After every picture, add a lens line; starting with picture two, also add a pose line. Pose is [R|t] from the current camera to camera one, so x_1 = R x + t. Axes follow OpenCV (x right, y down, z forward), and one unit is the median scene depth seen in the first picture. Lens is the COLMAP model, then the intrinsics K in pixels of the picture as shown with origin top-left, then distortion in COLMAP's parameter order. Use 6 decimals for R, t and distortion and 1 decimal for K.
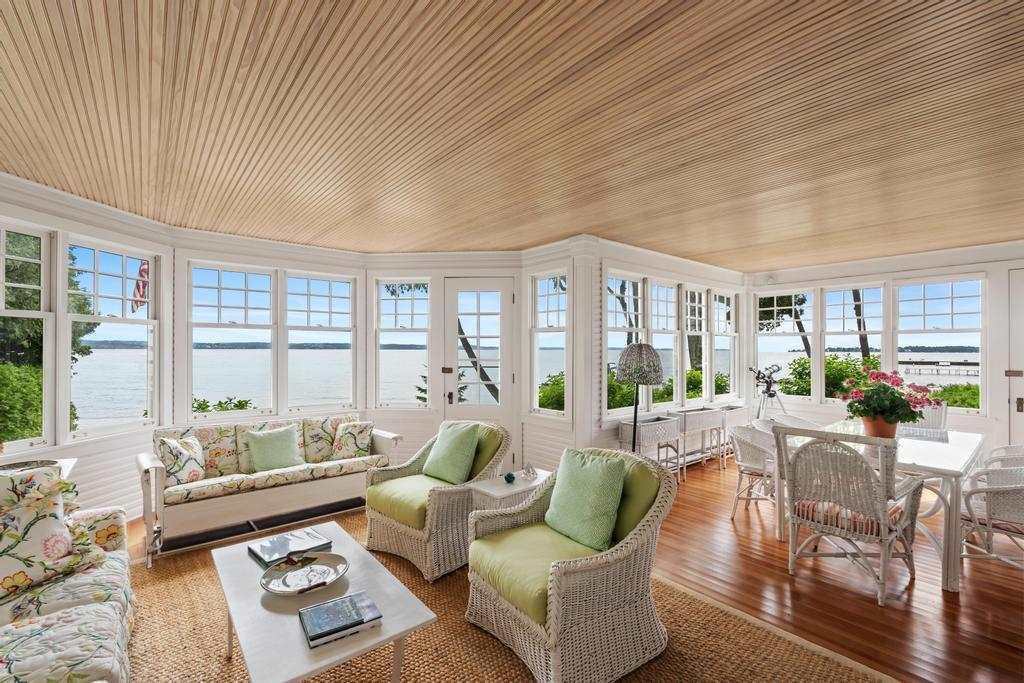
lens RADIAL K [[446.1, 0, 512.3], [0, 446.1, 350.2], [0, 0, 1]] dist [-0.001838, -0.000389]
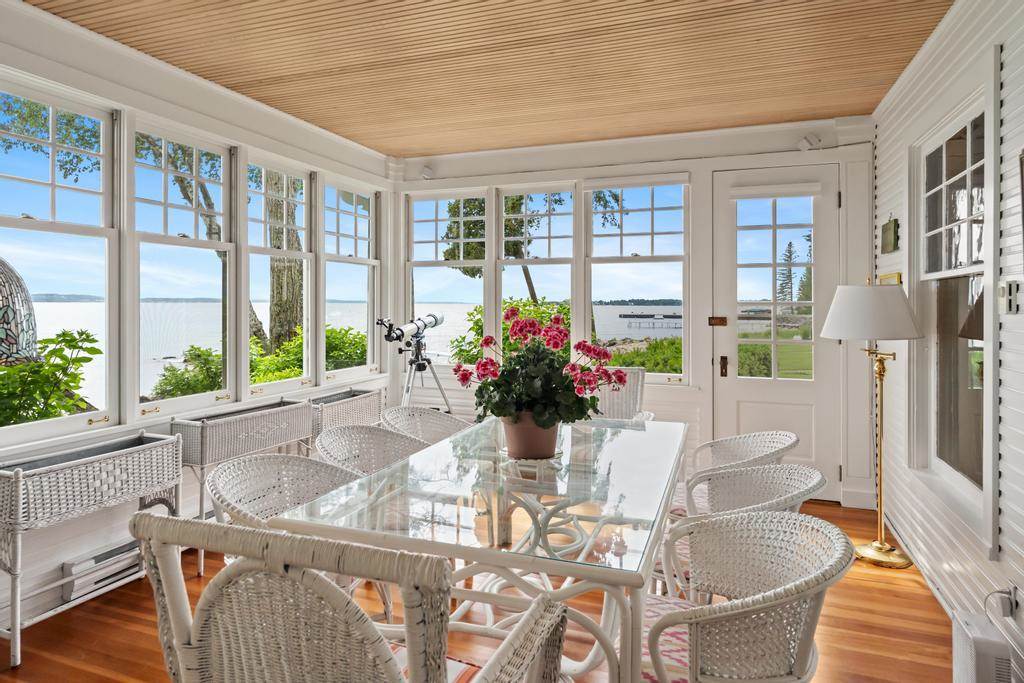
lens RADIAL K [[612.2, 0, 511.8], [0, 612.2, 303.8], [0, 0, 1]] dist [0.002391, 0.000357]
pose [[0.860431, -0.000179, 0.509566, 0.334579], [-0.000747, 0.999998, 0.001614, 0.022198], [-0.509566, -0.001769, 0.860430, 0.313616]]
